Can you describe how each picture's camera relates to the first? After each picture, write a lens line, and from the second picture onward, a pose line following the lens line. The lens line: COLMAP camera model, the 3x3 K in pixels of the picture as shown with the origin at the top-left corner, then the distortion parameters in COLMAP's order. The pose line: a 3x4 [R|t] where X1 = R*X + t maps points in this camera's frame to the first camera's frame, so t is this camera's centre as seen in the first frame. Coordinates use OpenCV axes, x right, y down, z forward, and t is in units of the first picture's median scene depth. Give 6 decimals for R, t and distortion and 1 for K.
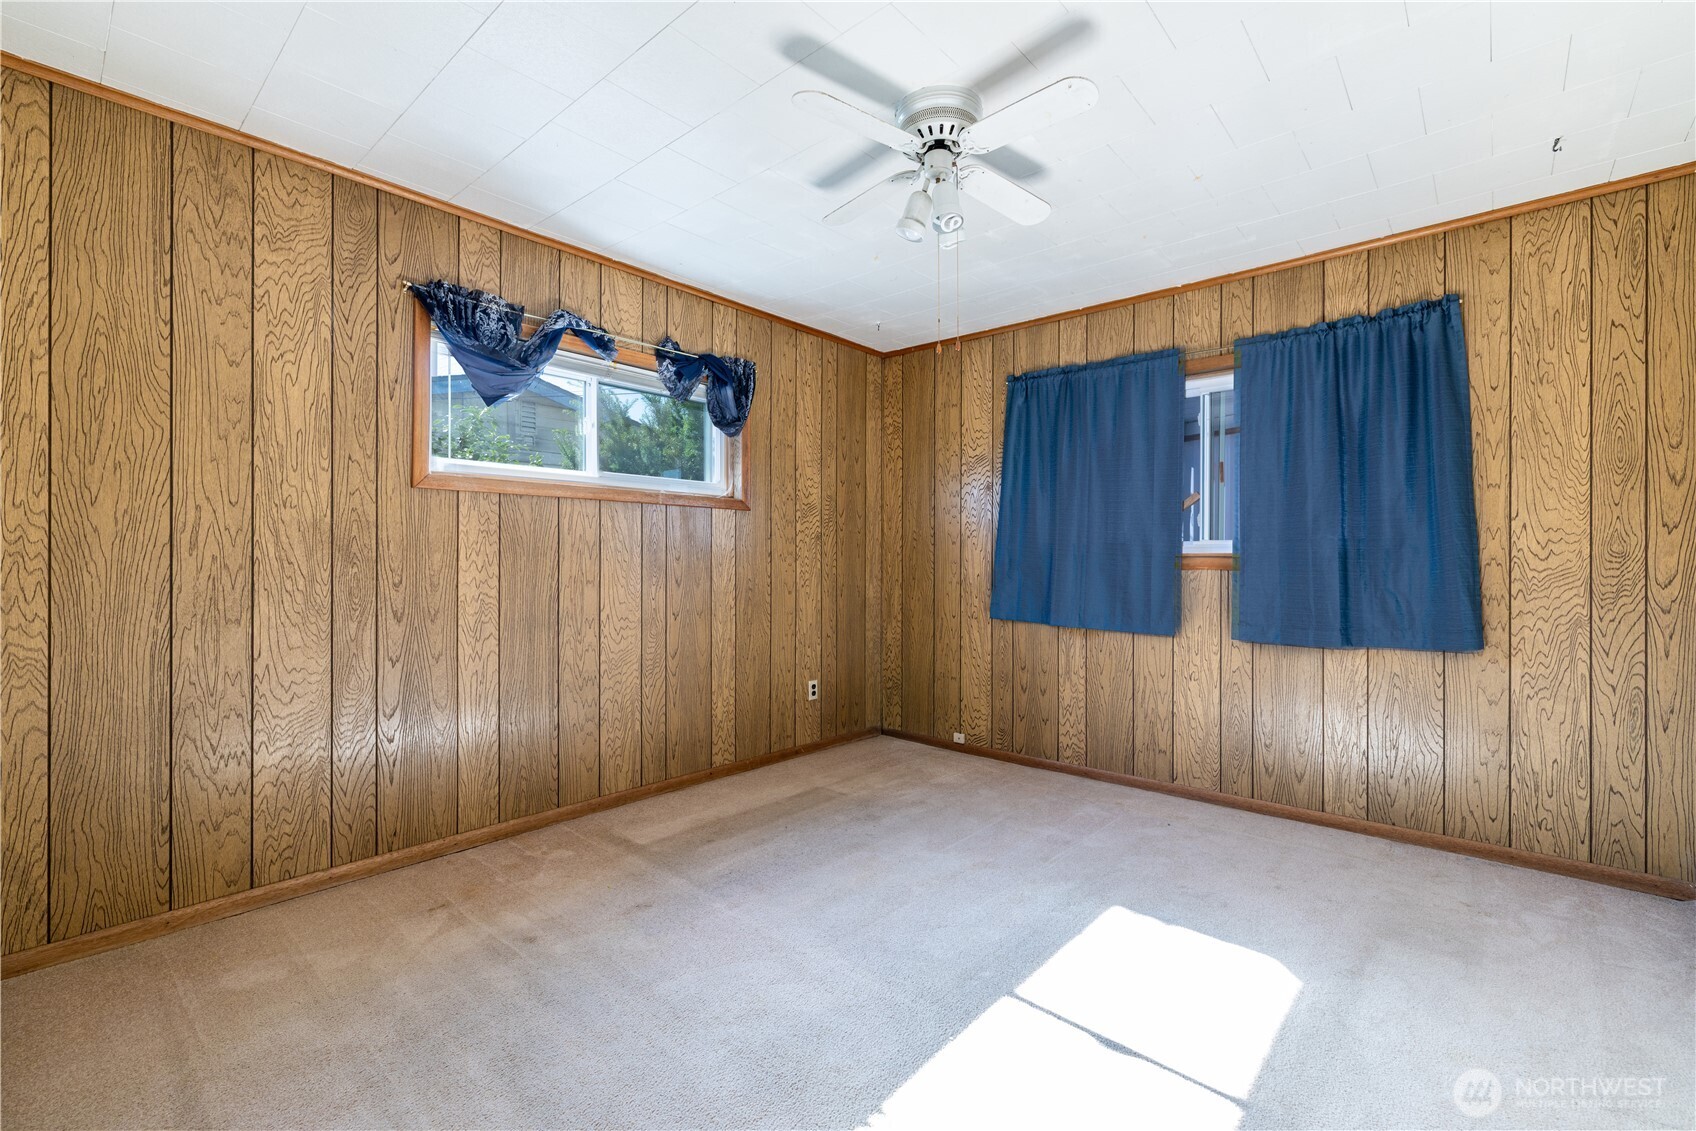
lens RADIAL K [[738.9, 0, 846.6], [0, 738.9, 563.4], [0, 0, 1]] dist [0.000348, 0.000869]
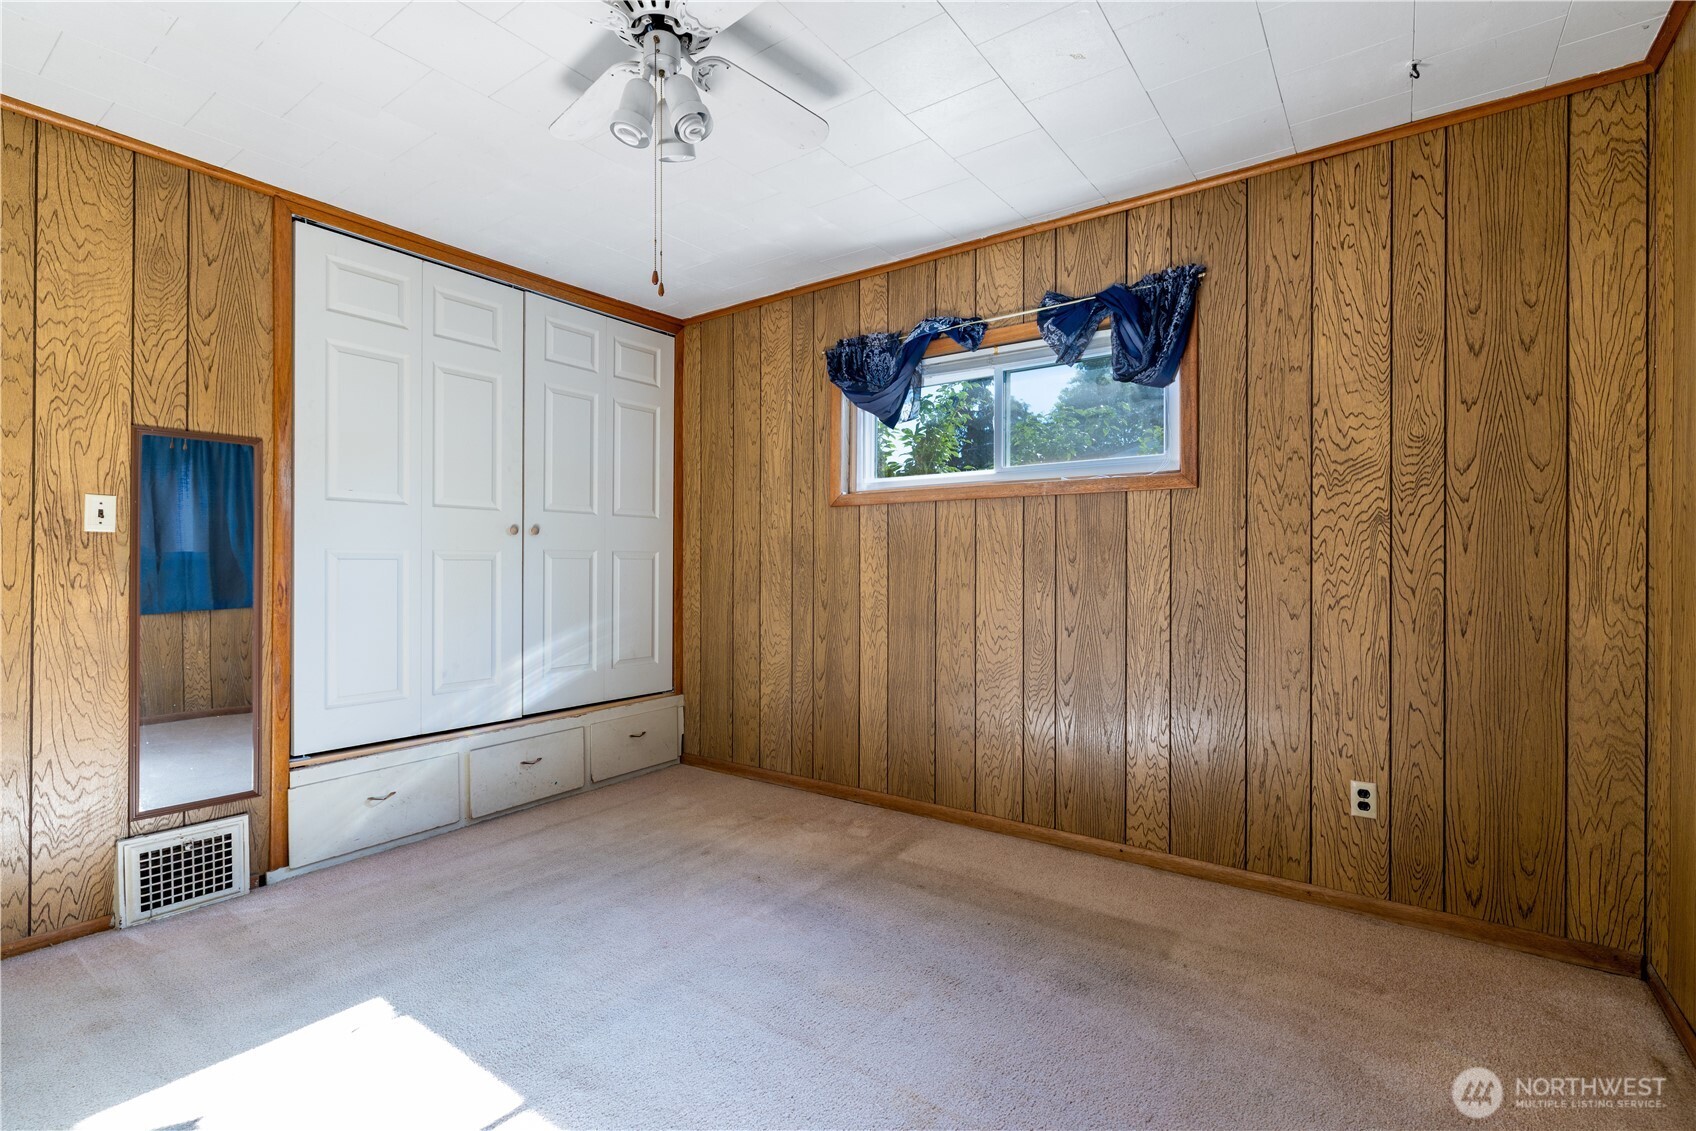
lens RADIAL K [[775.8, 0, 844.4], [0, 775.8, 560.4], [0, 0, 1]] dist [-0.001711, -0.000031]
pose [[0.092566, -0.000701, -0.995706, 0.649663], [-0.000359, 1.000000, -0.000738, -0.006251], [0.995706, 0.000426, 0.092566, 0.751245]]
